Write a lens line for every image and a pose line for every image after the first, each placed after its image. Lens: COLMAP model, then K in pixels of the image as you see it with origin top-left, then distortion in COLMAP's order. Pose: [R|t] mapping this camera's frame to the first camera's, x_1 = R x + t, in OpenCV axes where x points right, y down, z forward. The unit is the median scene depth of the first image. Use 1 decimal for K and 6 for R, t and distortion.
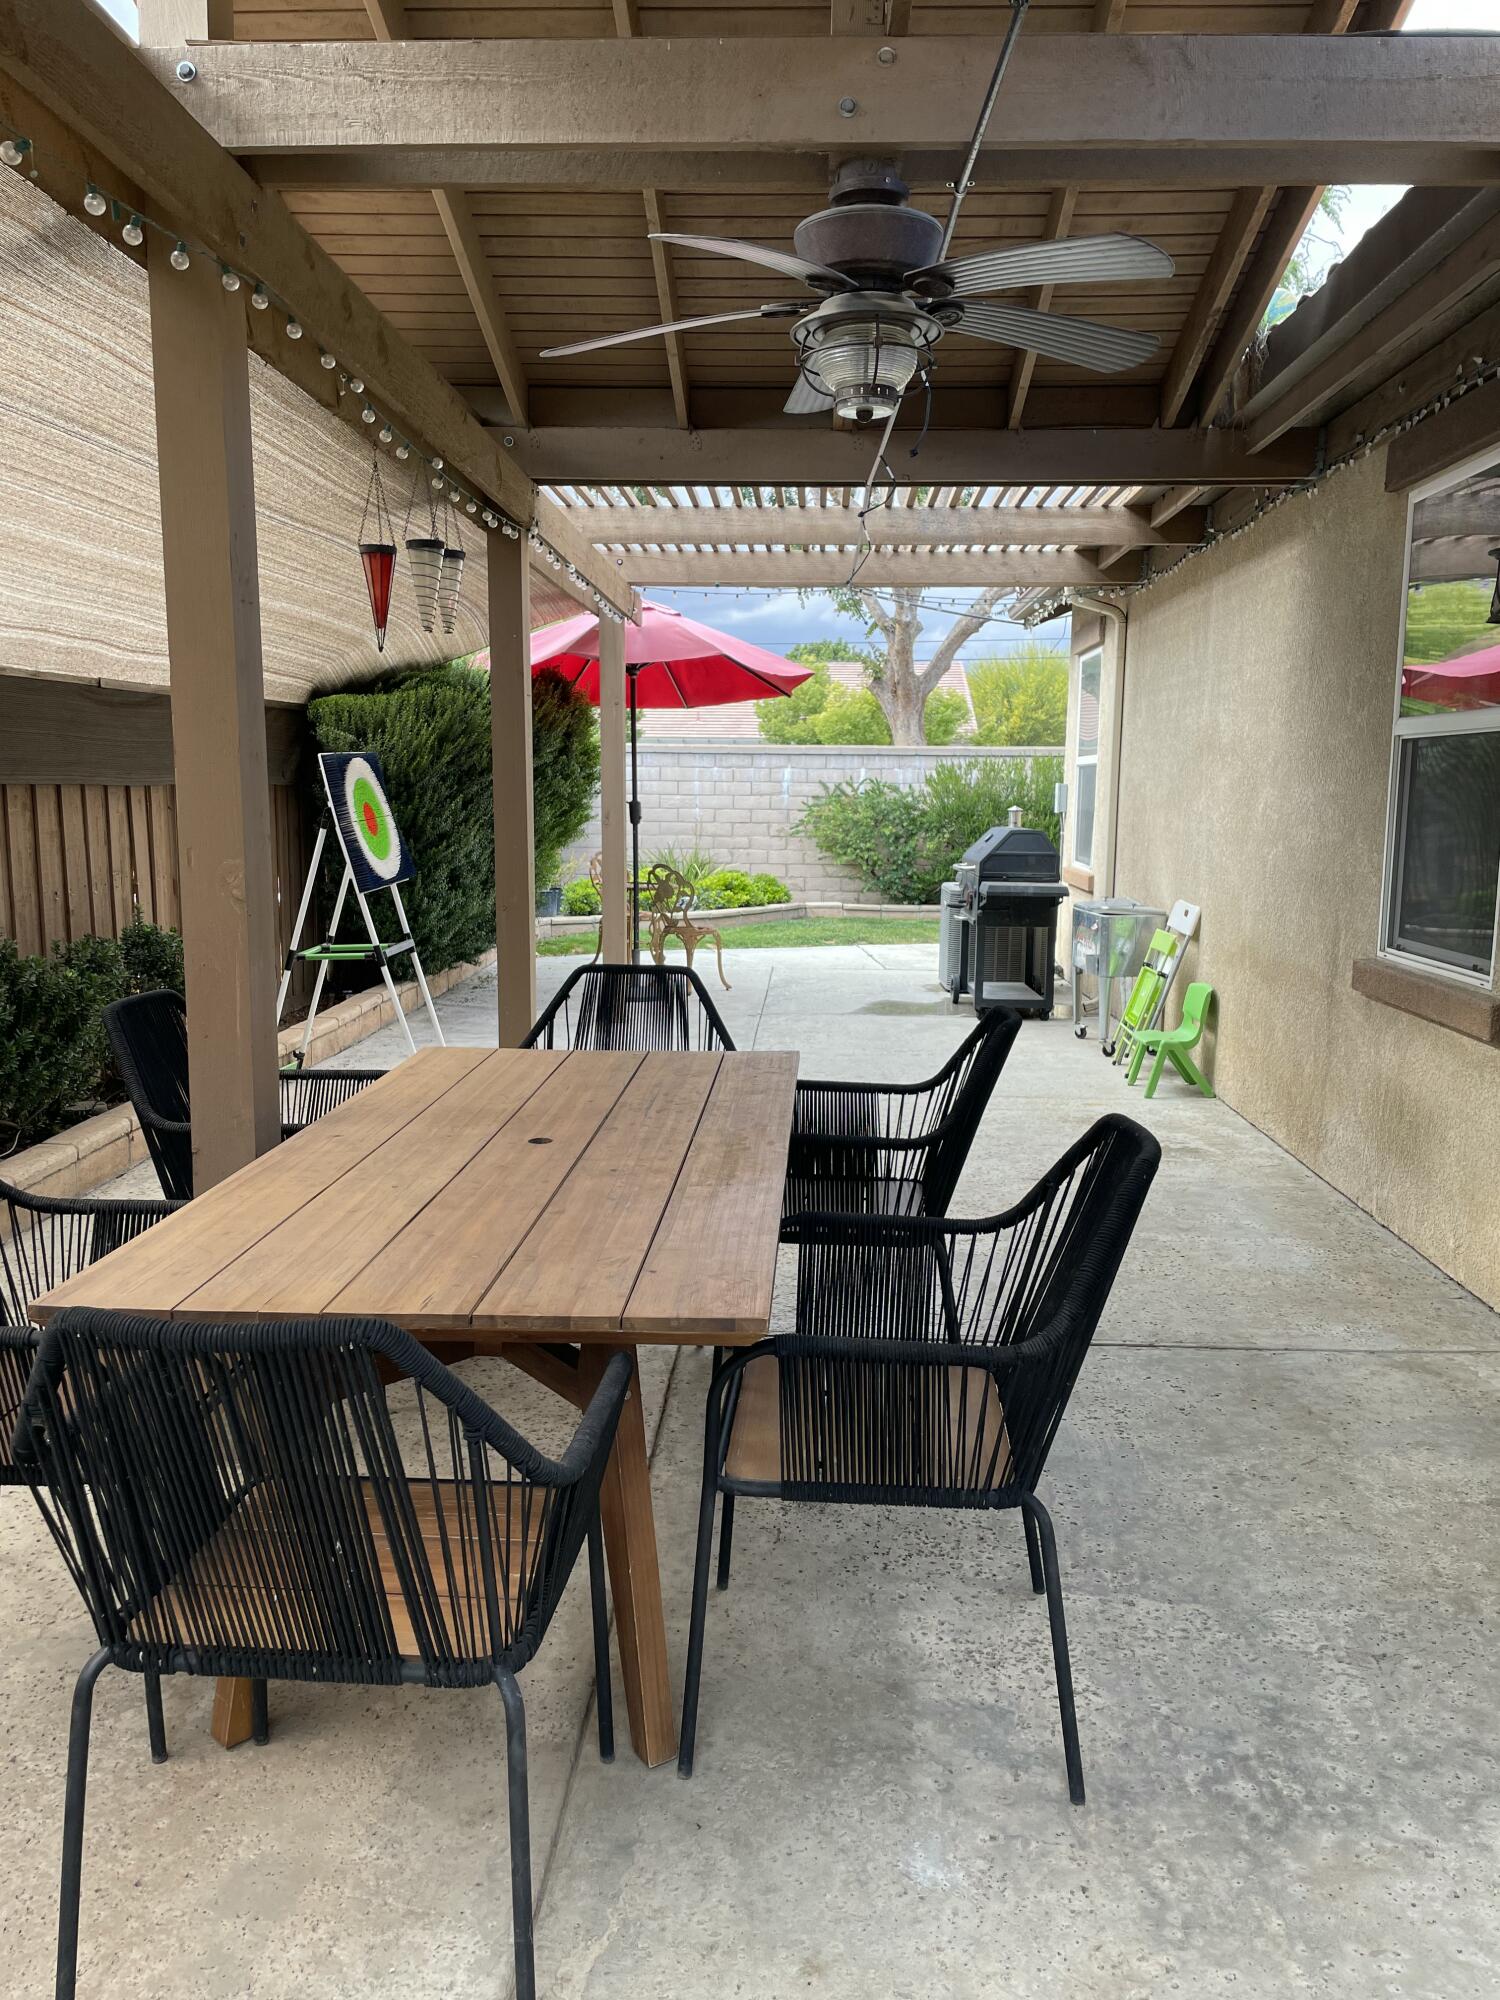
lens RADIAL K [[1491.0, 0, 745.4], [0, 1491.0, 1015.5], [0, 0, 1]] dist [0.088490, -0.093060]
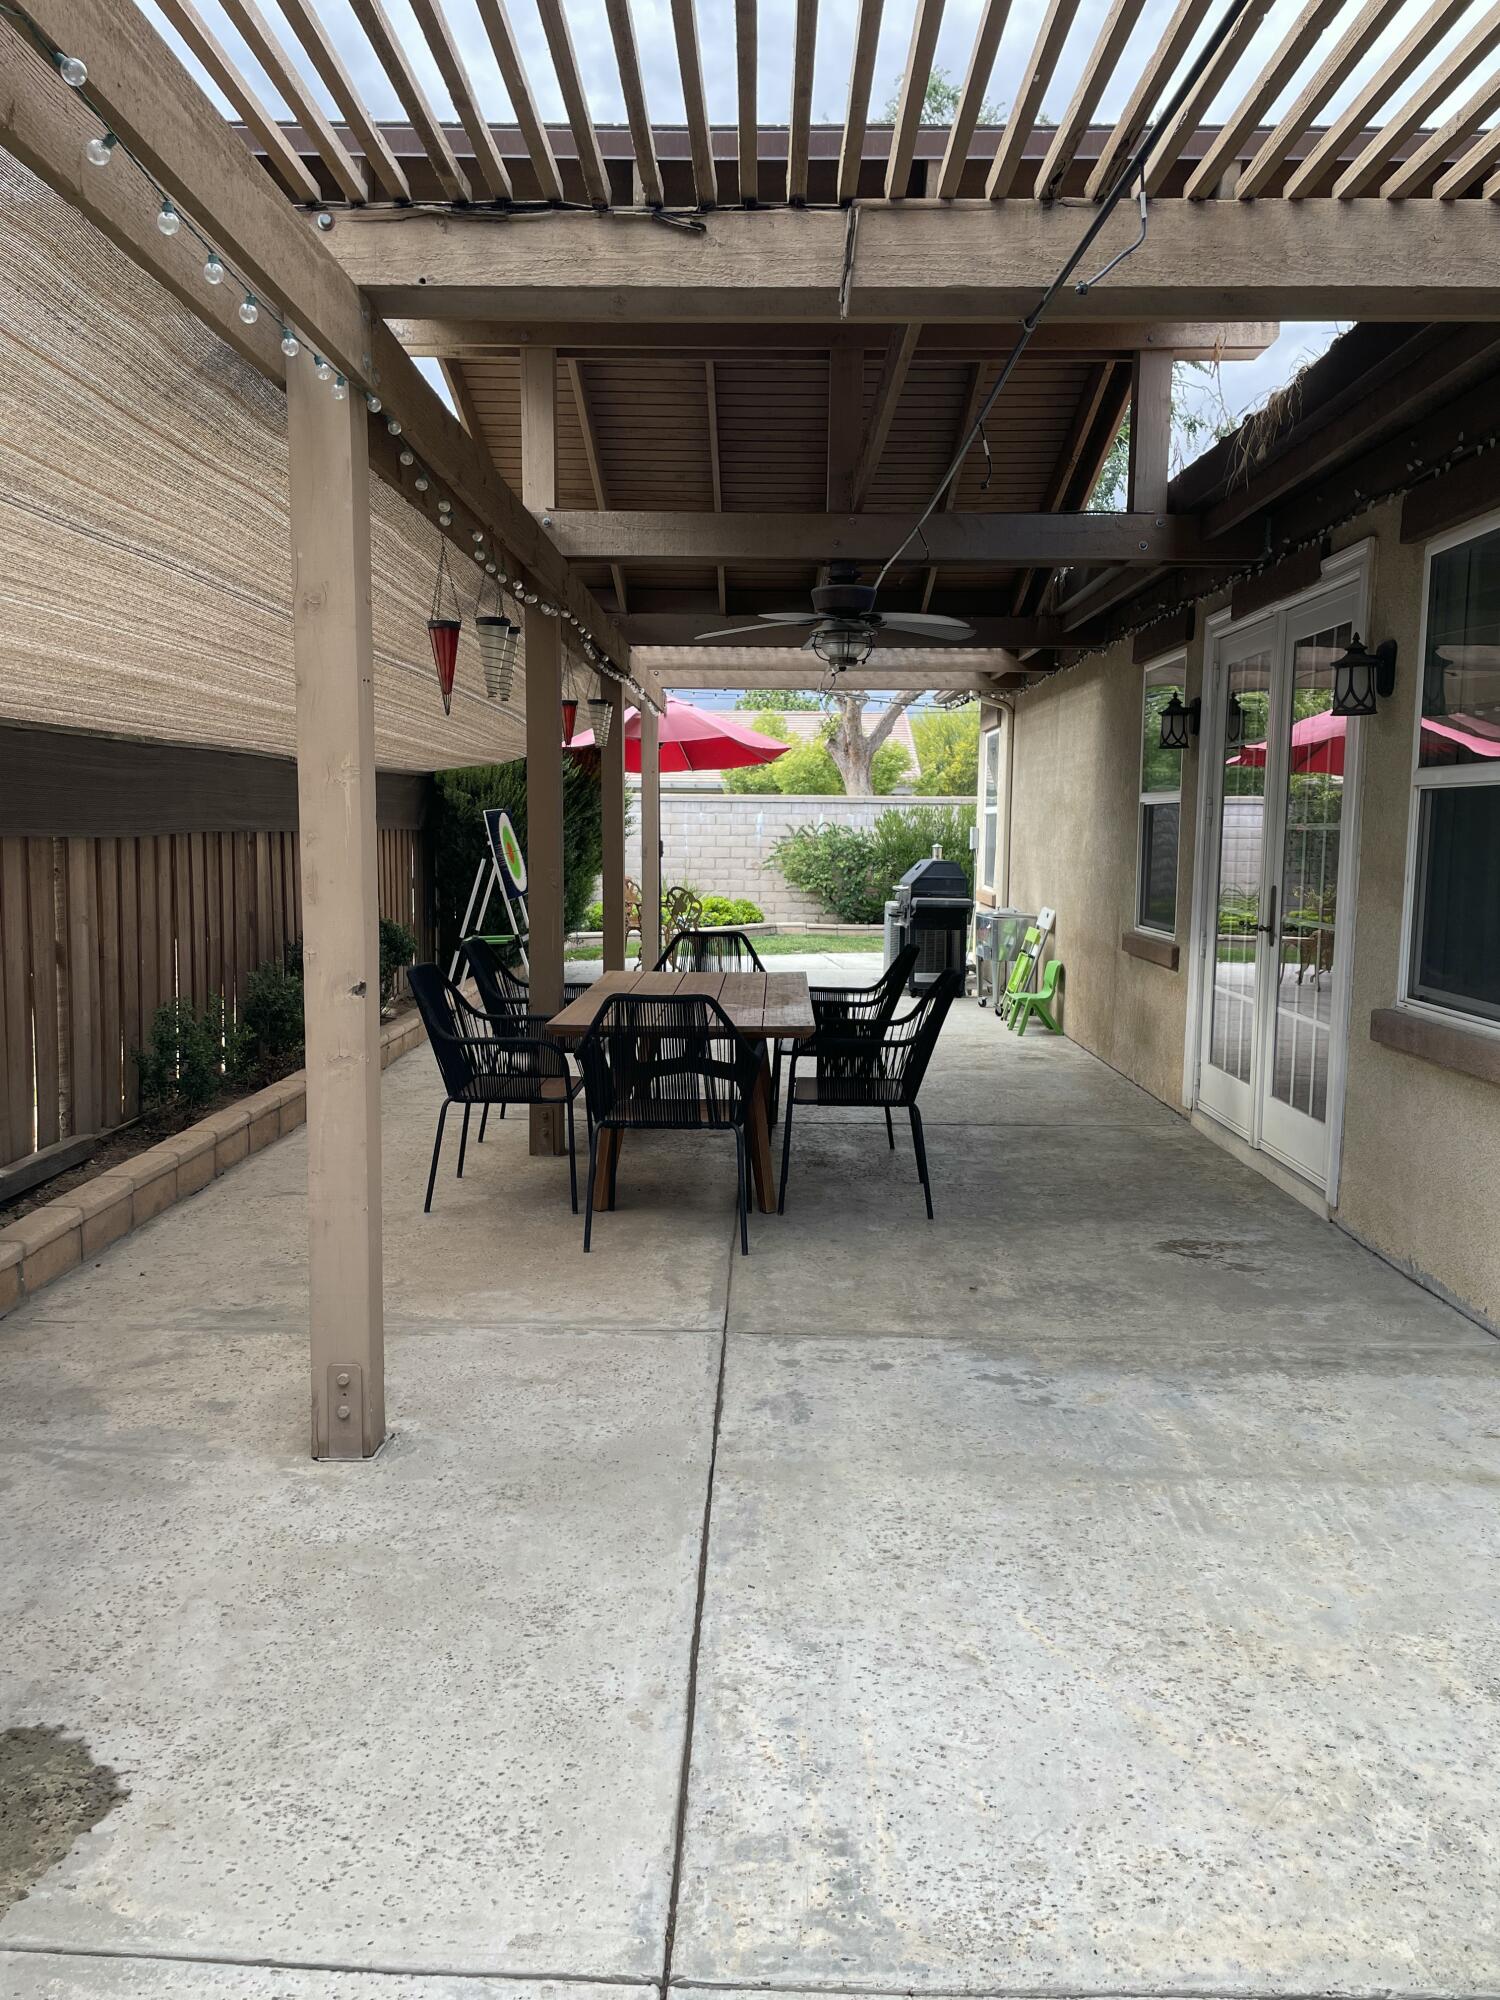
lens RADIAL K [[1491.0, 0, 745.4], [0, 1491.0, 1015.5], [0, 0, 1]] dist [0.088490, -0.093060]
pose [[0.999435, -0.004669, 0.033297, -0.040134], [0.005533, 0.999649, -0.025906, 0.049537], [-0.033164, 0.026076, 0.999110, -0.342633]]
